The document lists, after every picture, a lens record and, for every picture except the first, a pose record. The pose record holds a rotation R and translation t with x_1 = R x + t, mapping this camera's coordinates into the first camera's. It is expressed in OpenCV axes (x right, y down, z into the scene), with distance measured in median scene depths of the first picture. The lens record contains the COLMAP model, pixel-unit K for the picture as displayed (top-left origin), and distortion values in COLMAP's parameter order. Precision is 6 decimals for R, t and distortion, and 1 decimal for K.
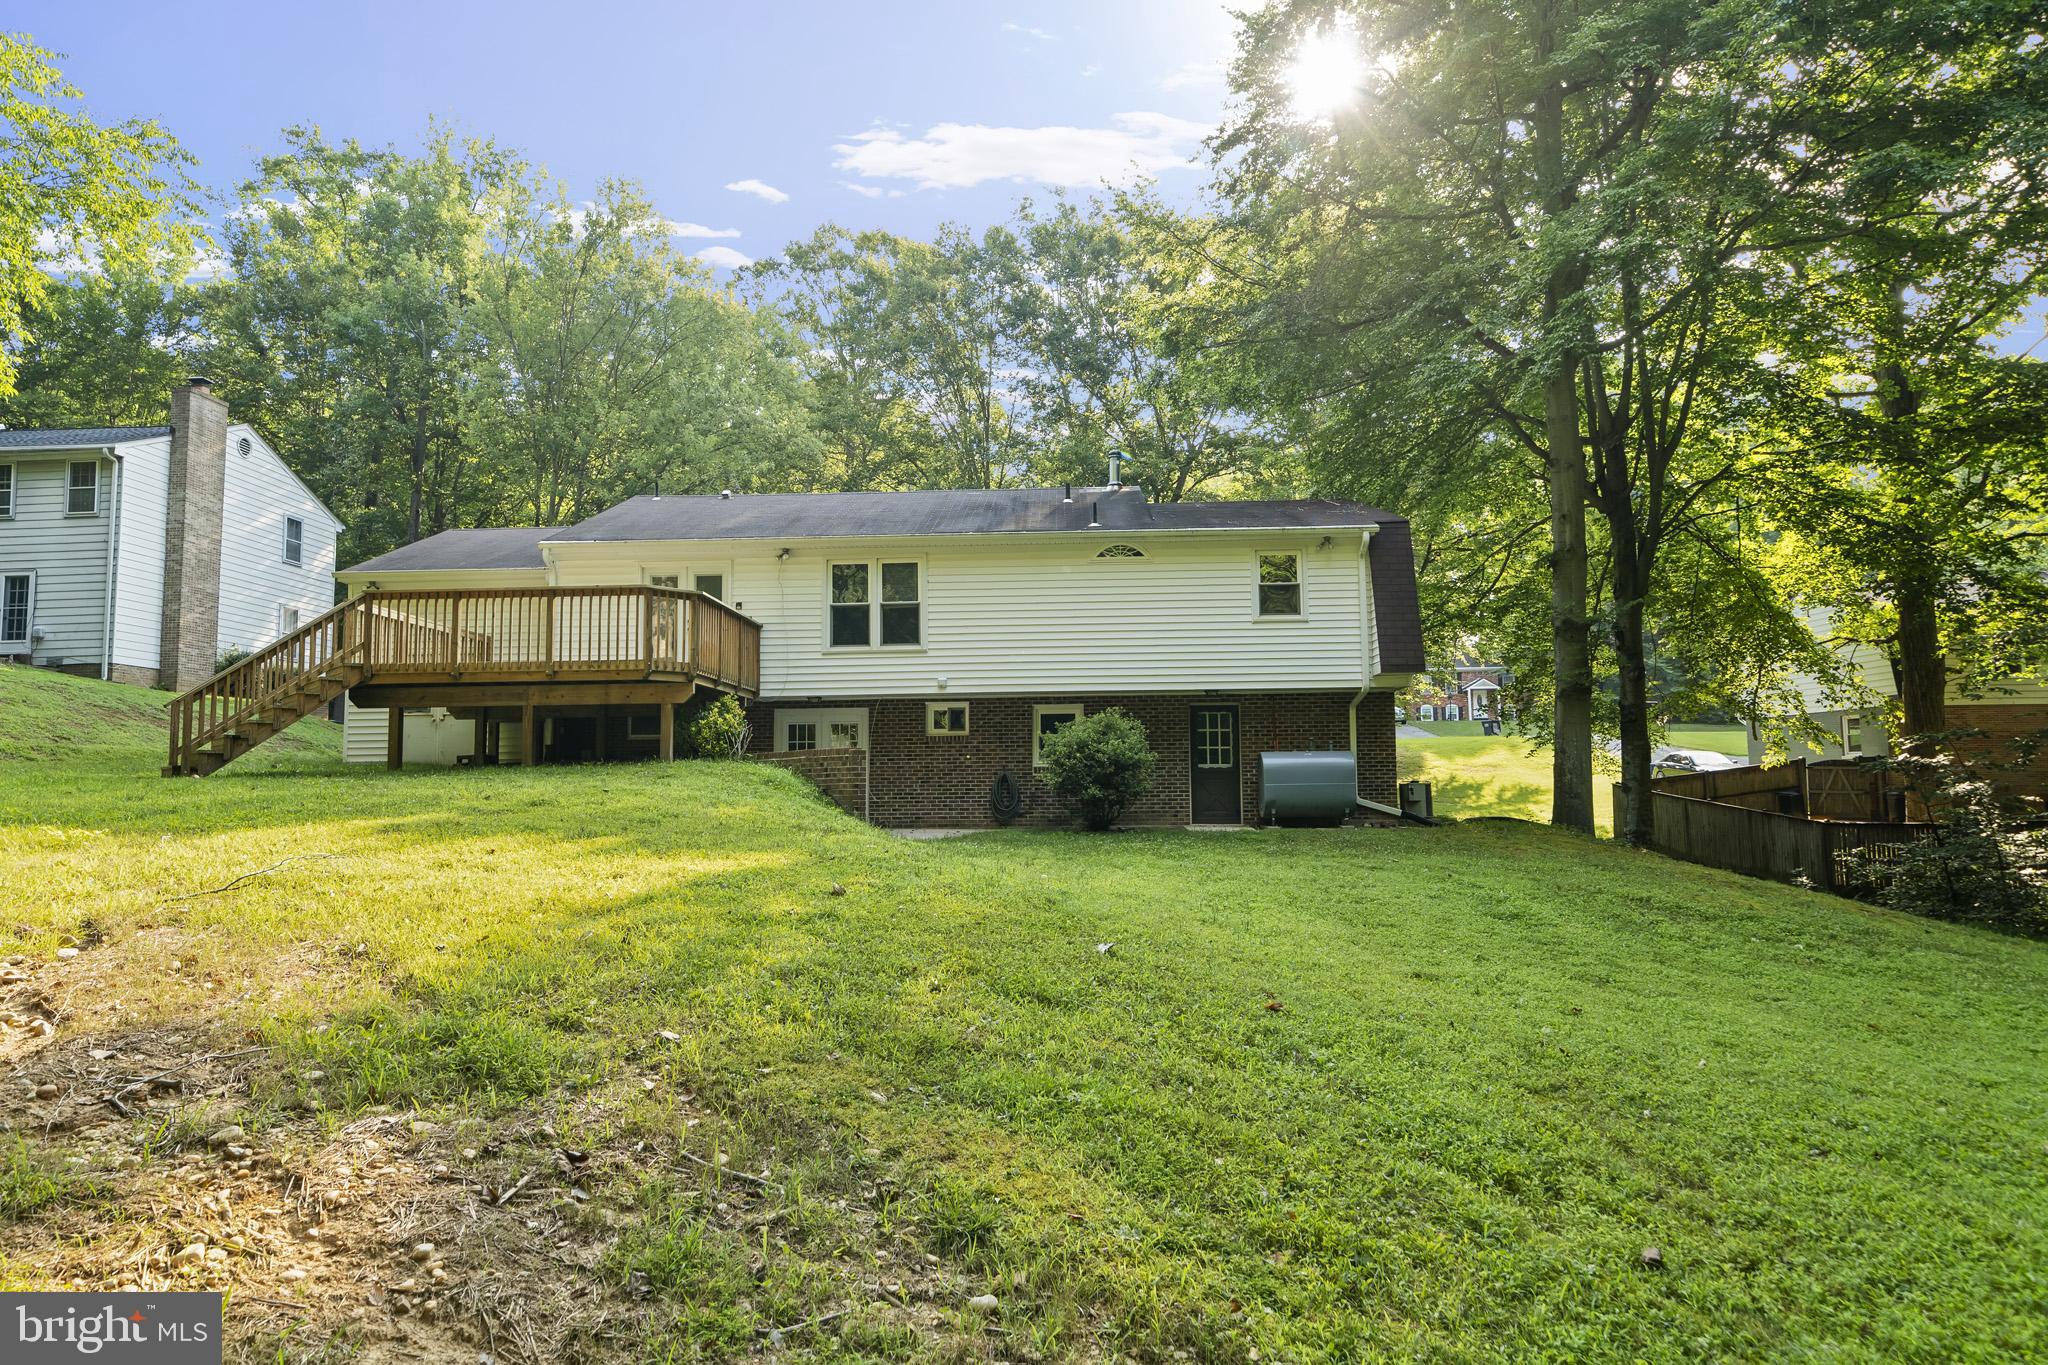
lens RADIAL K [[1176.2, 0, 1024.0], [0, 1176.2, 682.5], [0, 0, 1]] dist [0.000132, -0.000087]
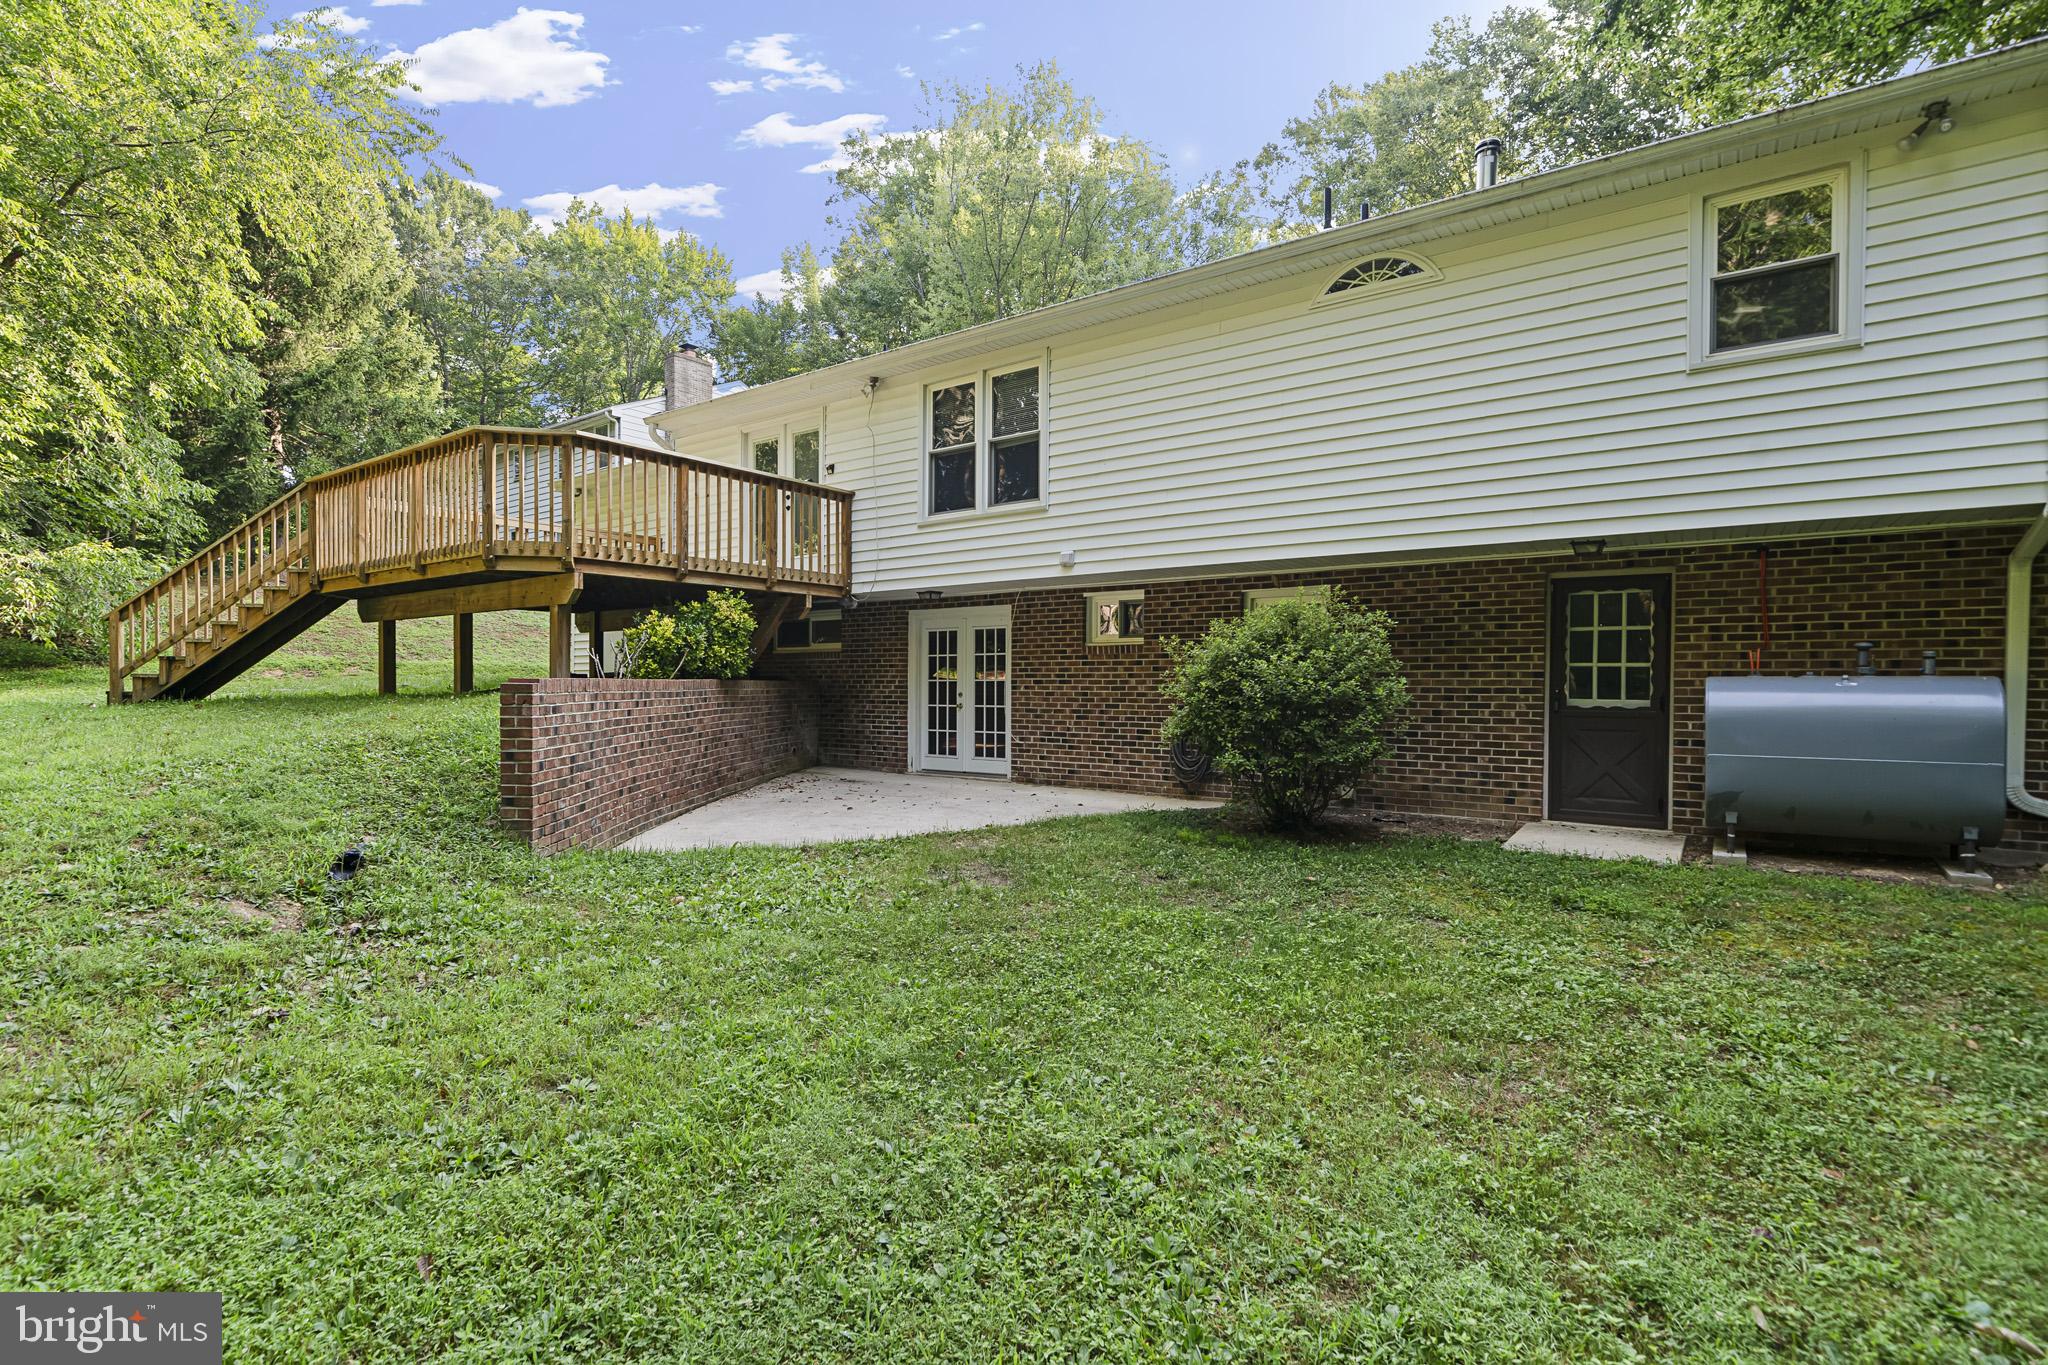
lens RADIAL K [[971.2, 0, 1024.0], [0, 971.2, 682.5], [0, 0, 1]] dist [-0.010232, -0.000300]
pose [[0.826912, 0.012678, -0.562189, 0.192250], [0.037480, 0.996280, 0.077596, 0.023938], [0.561081, -0.085236, 0.823361, 0.563074]]
